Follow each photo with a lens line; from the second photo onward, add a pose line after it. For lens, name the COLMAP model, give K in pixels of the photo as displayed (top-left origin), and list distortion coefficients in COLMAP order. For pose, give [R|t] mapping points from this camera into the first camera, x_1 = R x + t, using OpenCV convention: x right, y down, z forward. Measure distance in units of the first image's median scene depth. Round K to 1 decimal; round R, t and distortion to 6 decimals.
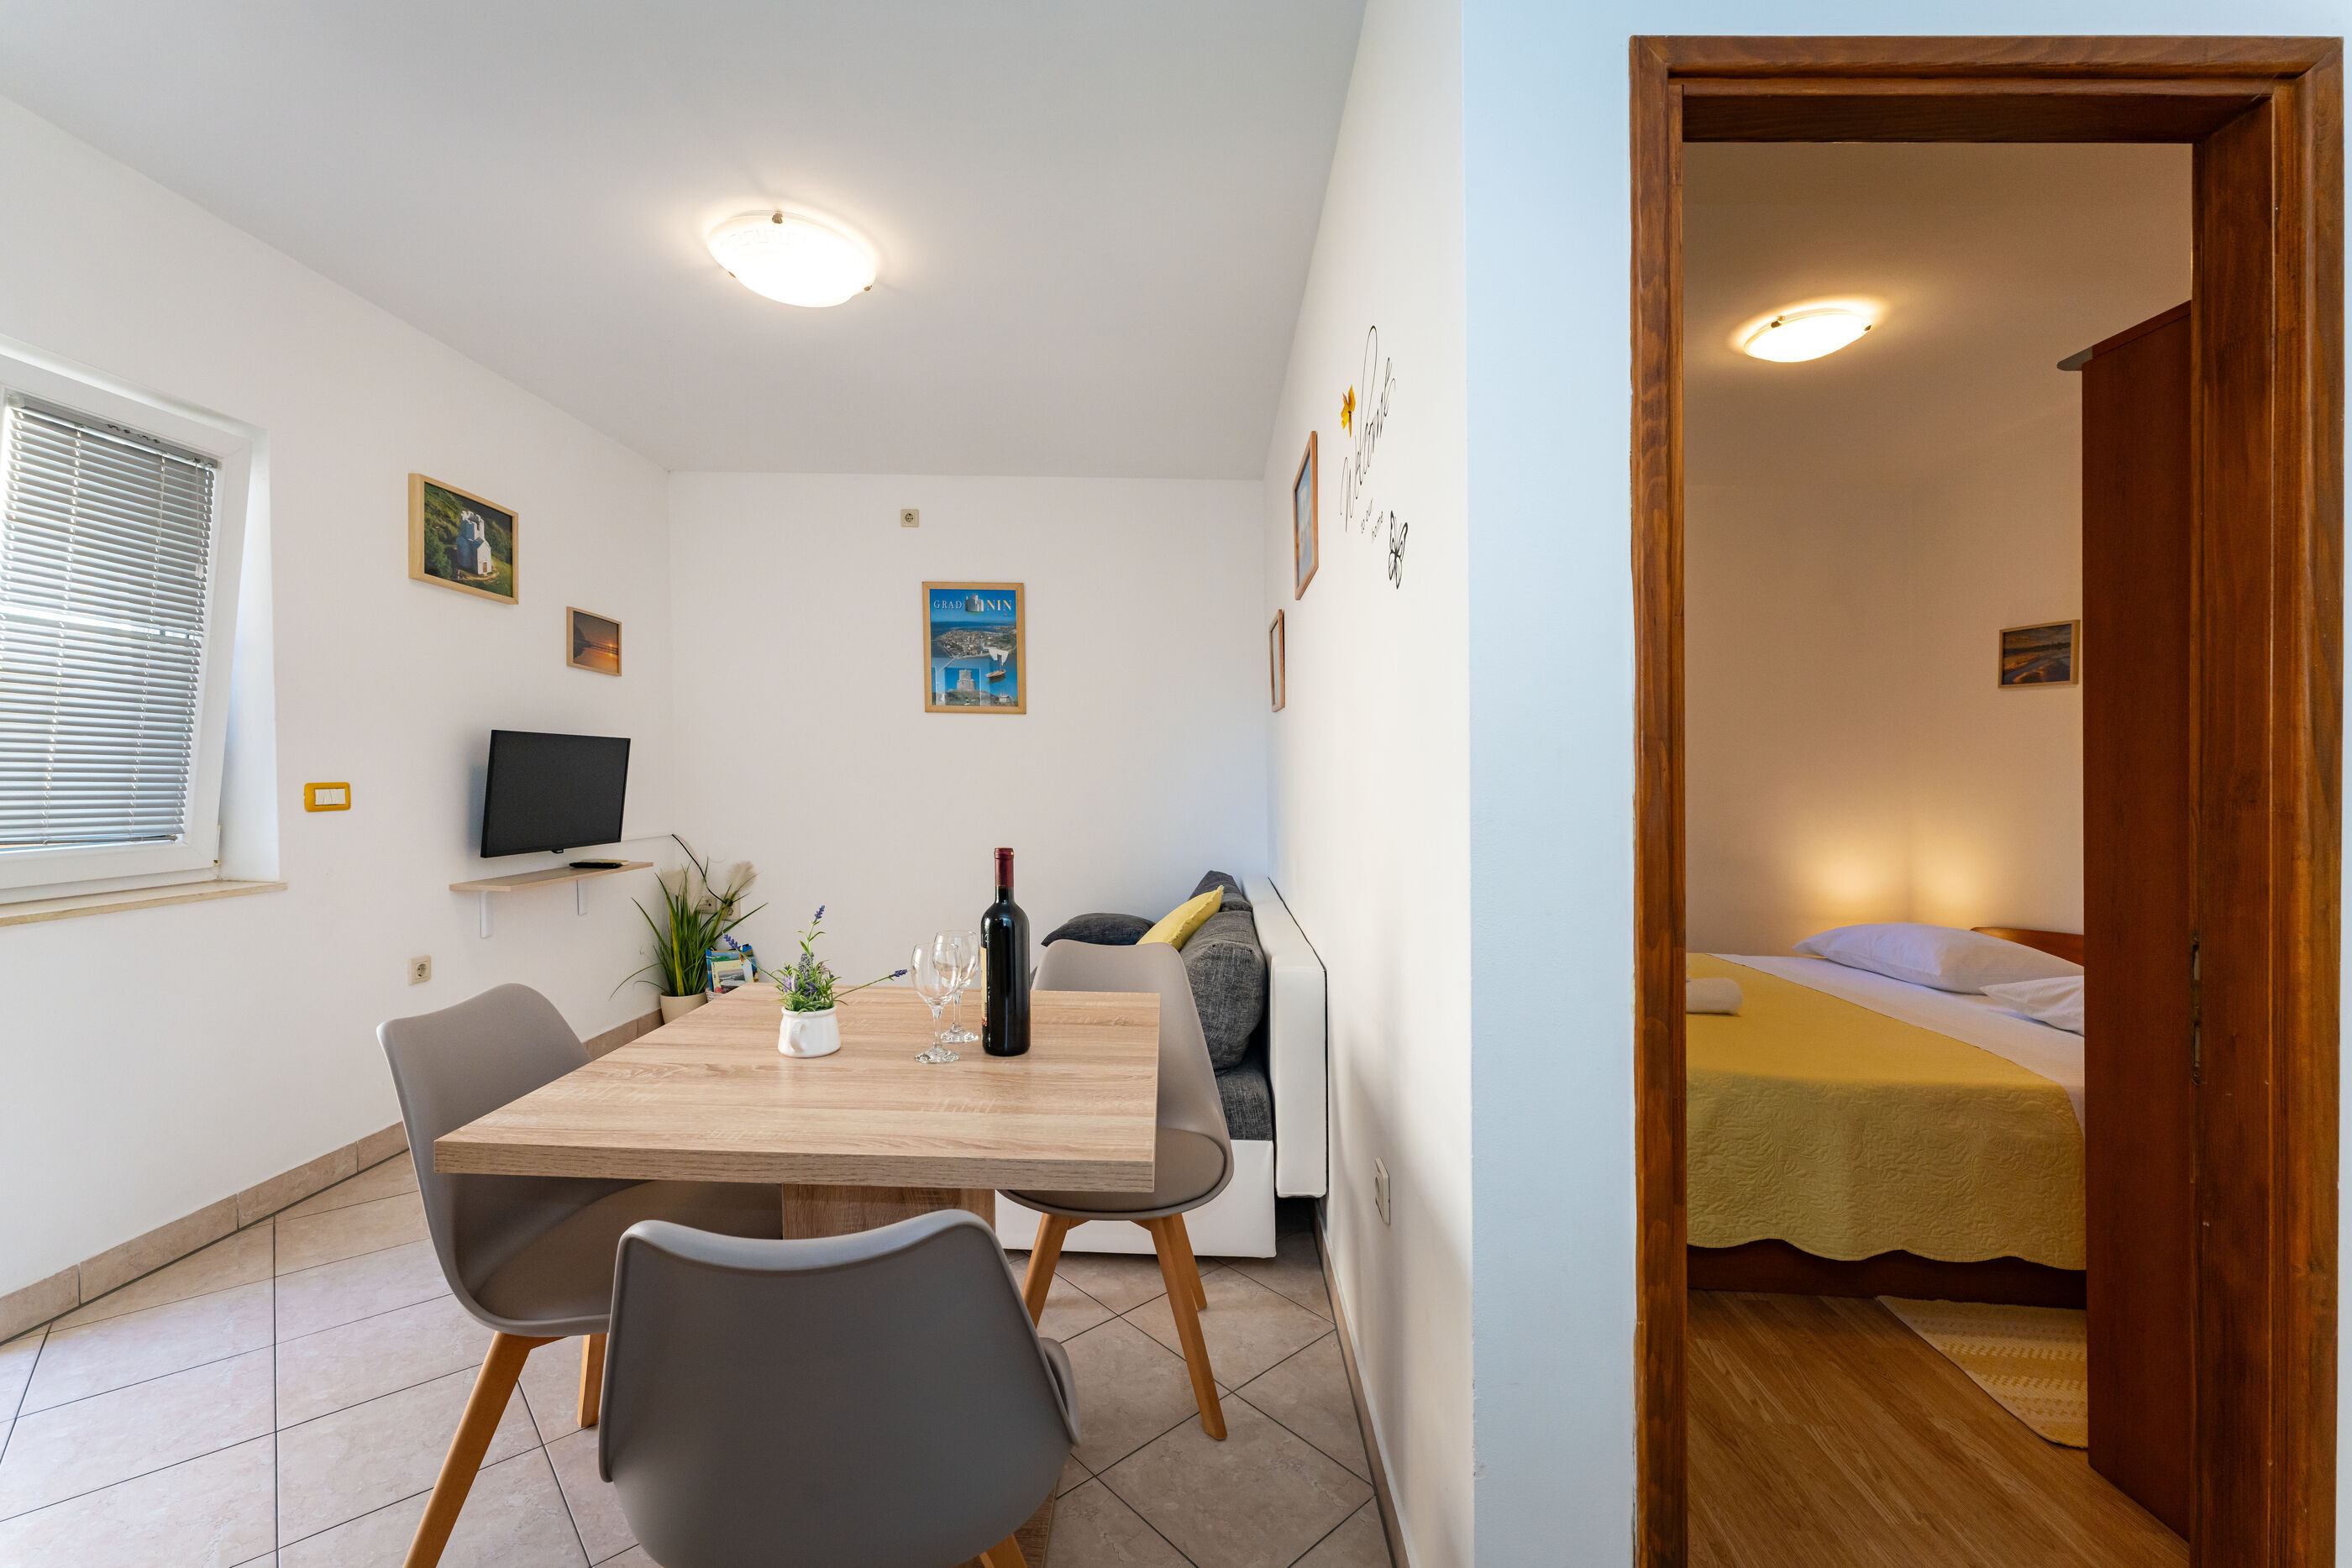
lens RADIAL K [[951.2, 0, 1177.3], [0, 951.2, 813.8], [0, 0, 1]] dist [0.001787, 0.000610]
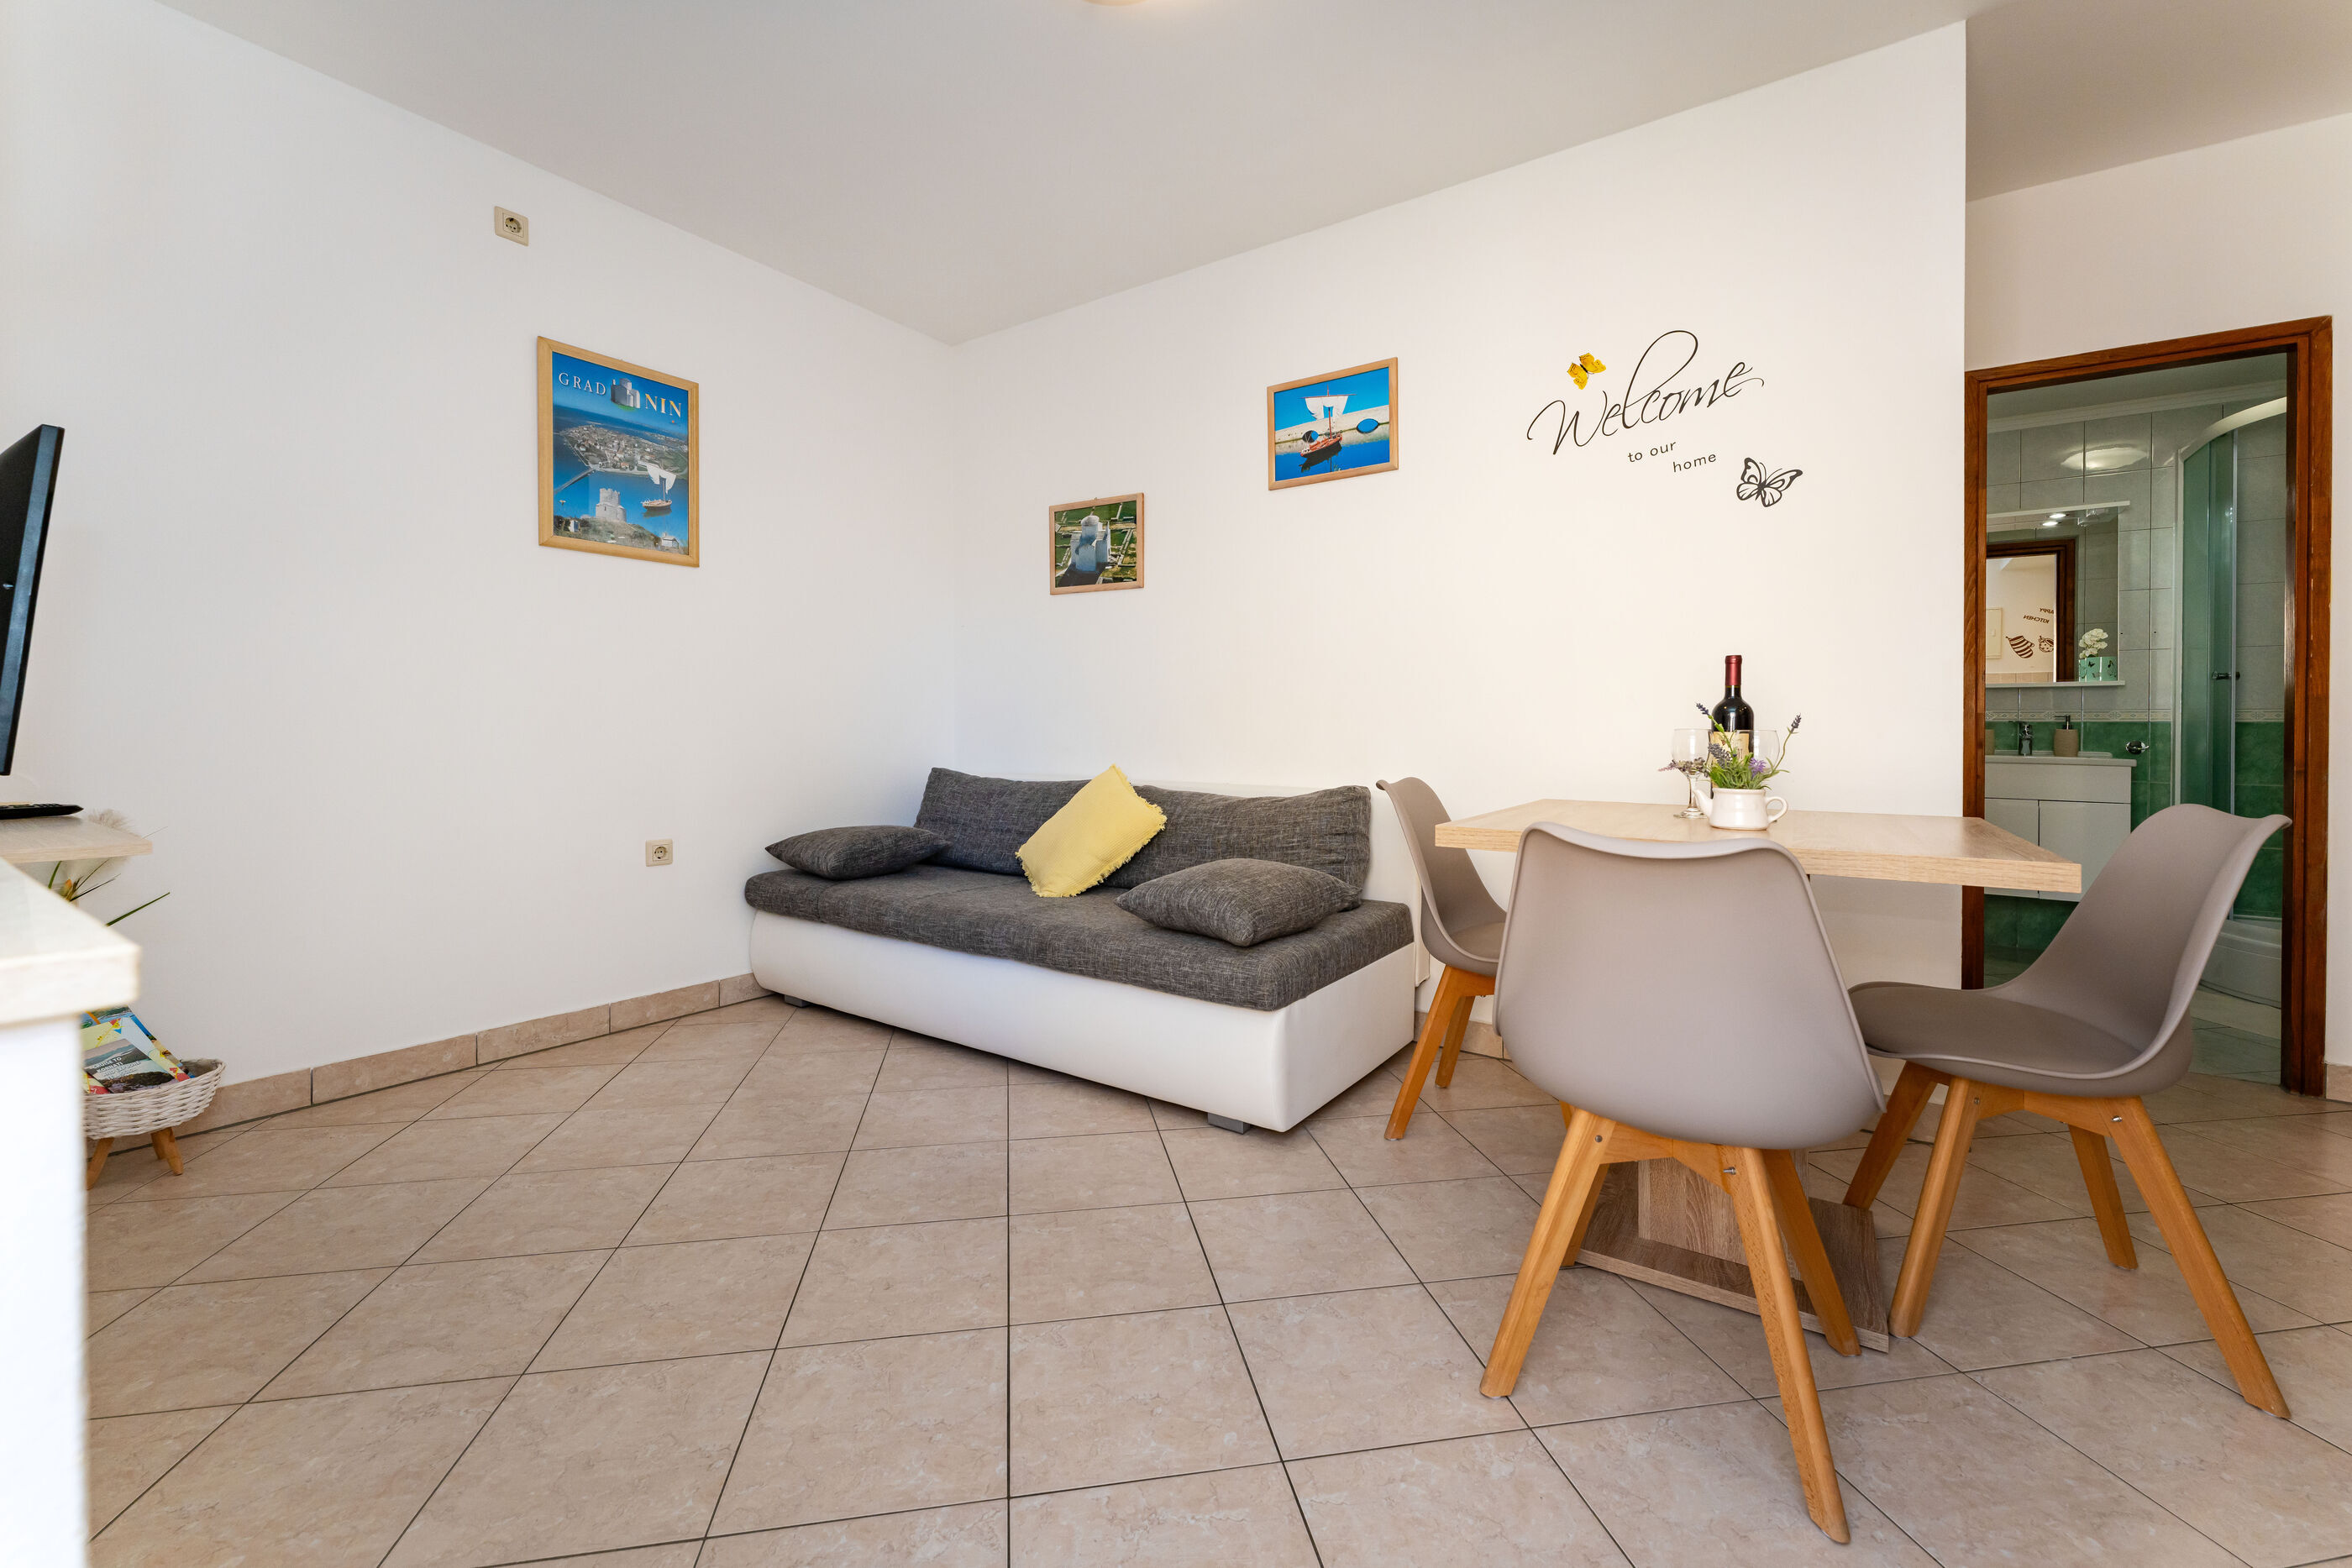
lens RADIAL K [[951.2, 0, 1200.4], [0, 951.2, 744.0], [0, 0, 1]] dist [0.001787, 0.000610]
pose [[0.556071, -0.027960, 0.830664, -0.994052], [0.041135, 0.999135, 0.006094, 0.068402], [-0.830116, 0.030780, 0.556740, 0.537669]]
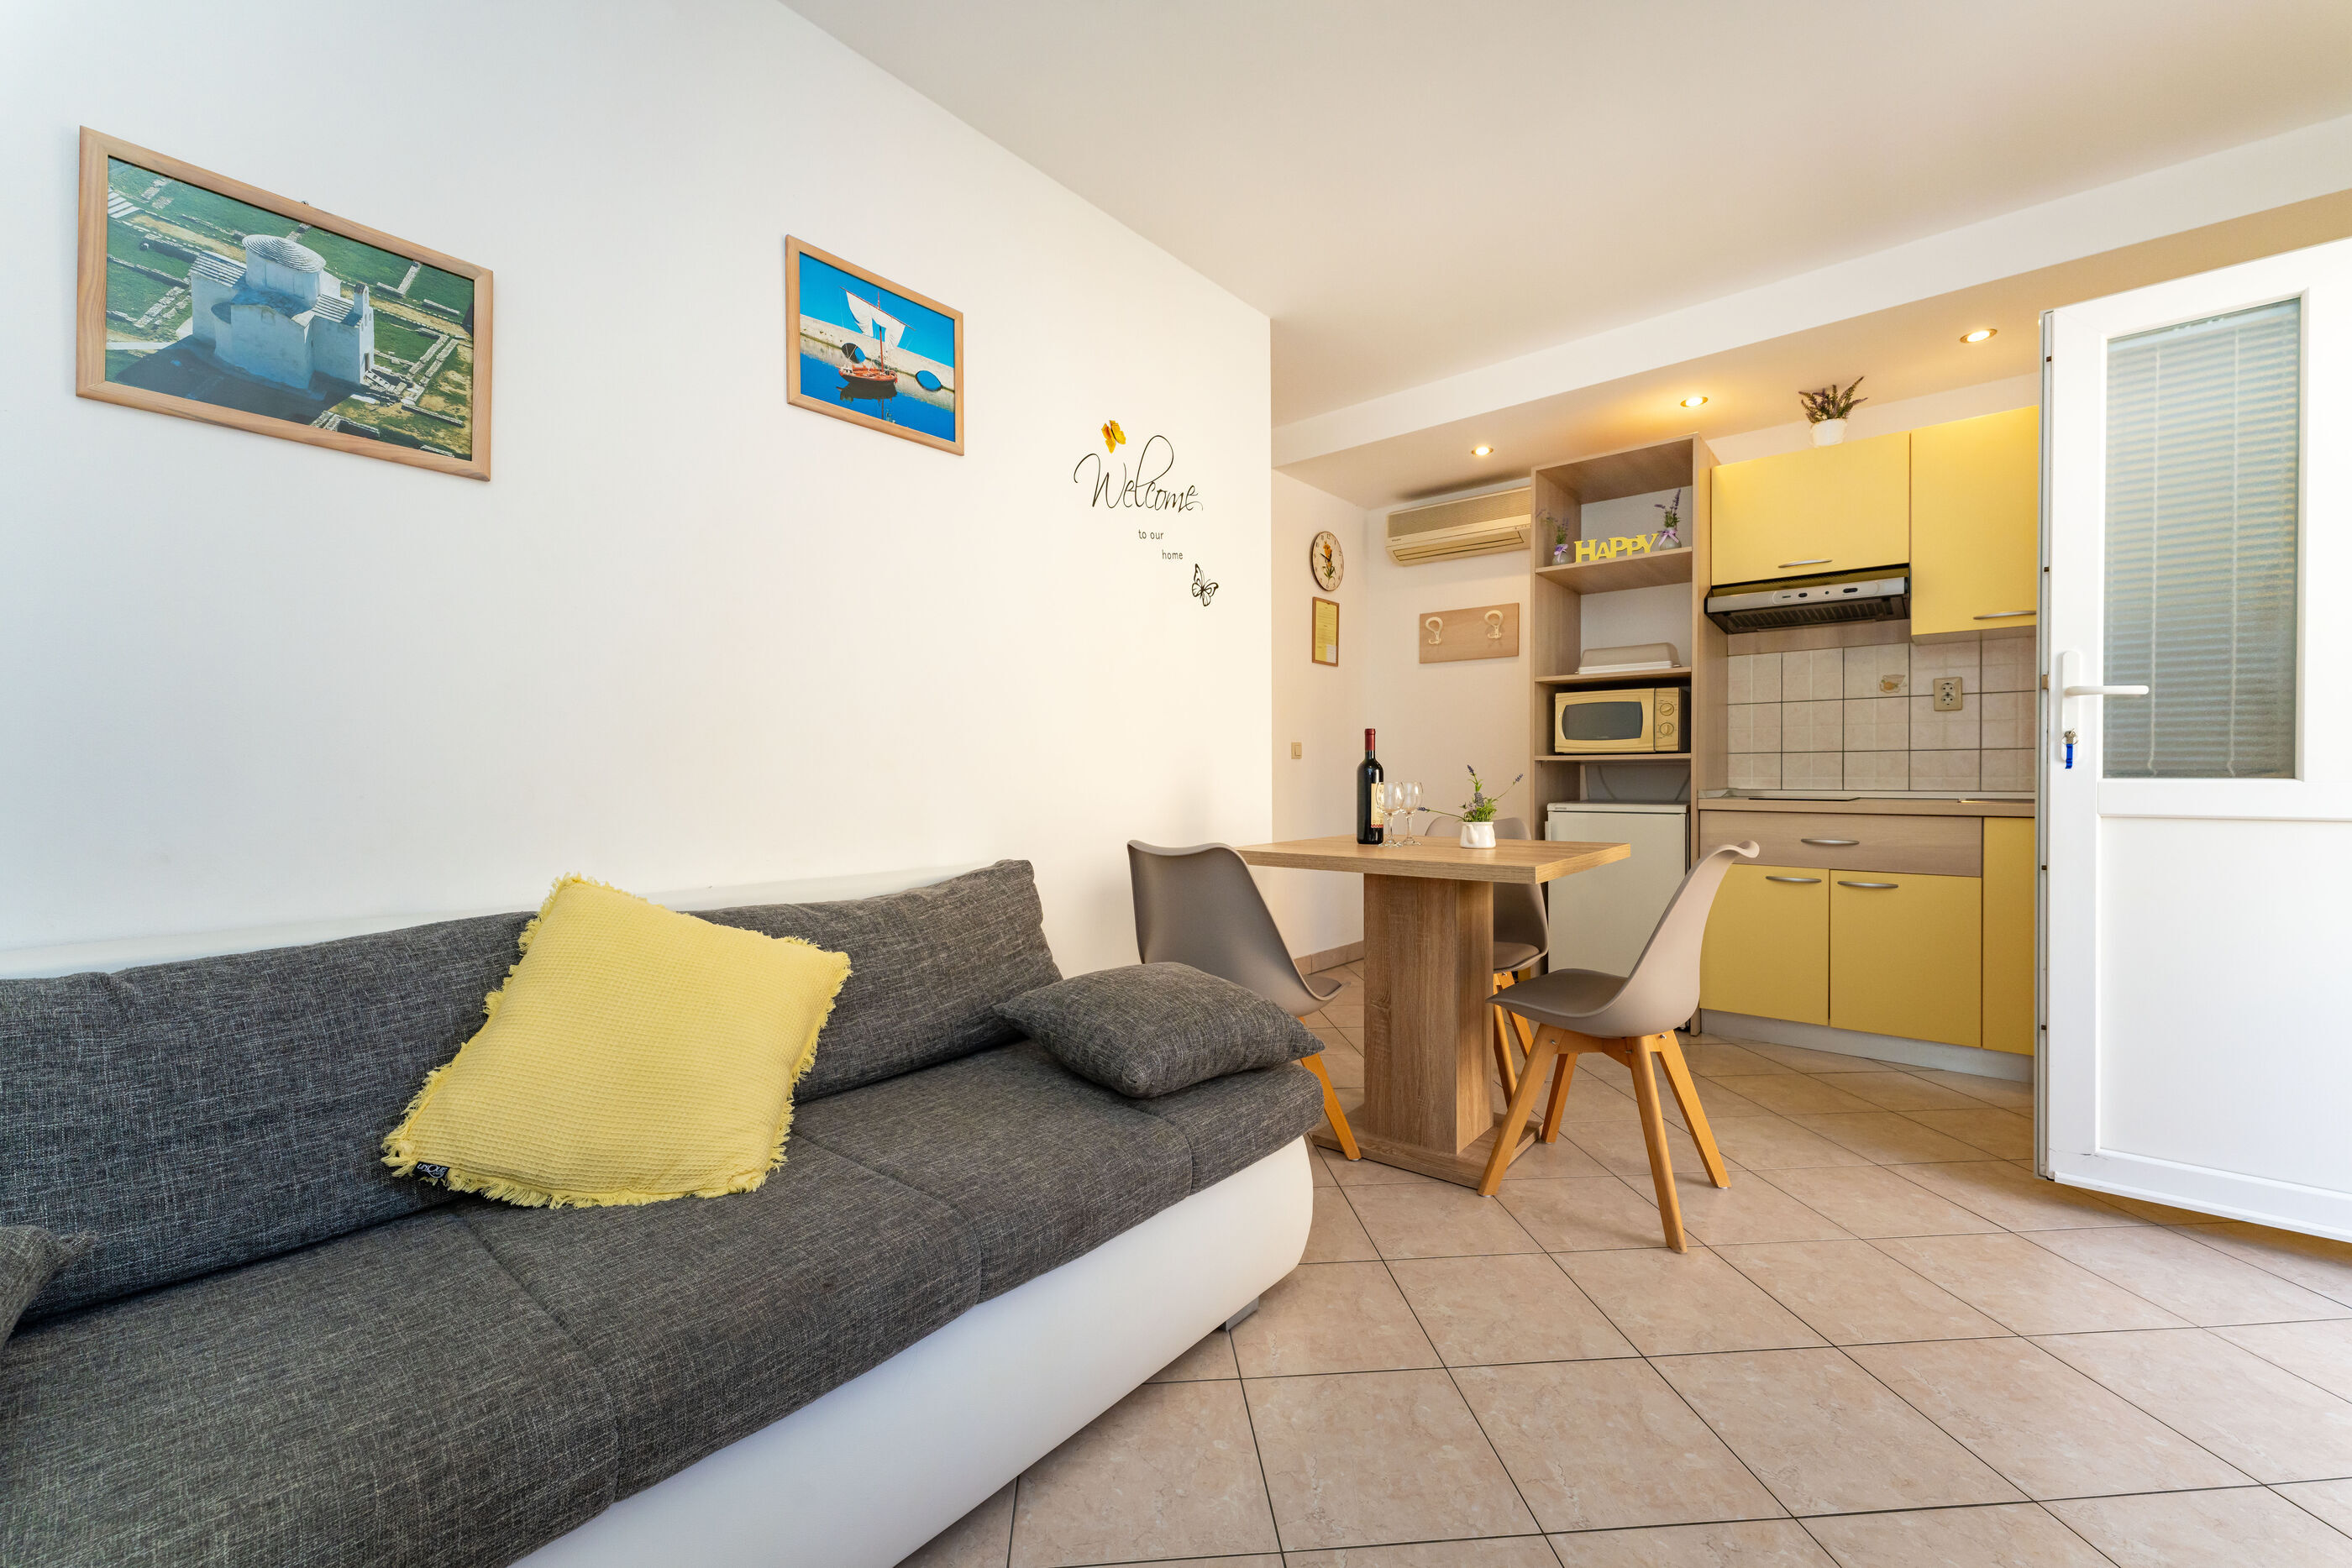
lens RADIAL K [[951.2, 0, 1159.4], [0, 951.2, 784.4], [0, 0, 1]] dist [0.001787, 0.000610]
pose [[-0.760799, -0.025003, 0.648505, -0.626865], [0.016523, 0.998187, 0.057869, 0.015233], [-0.648777, 0.054742, -0.759007, 1.577935]]
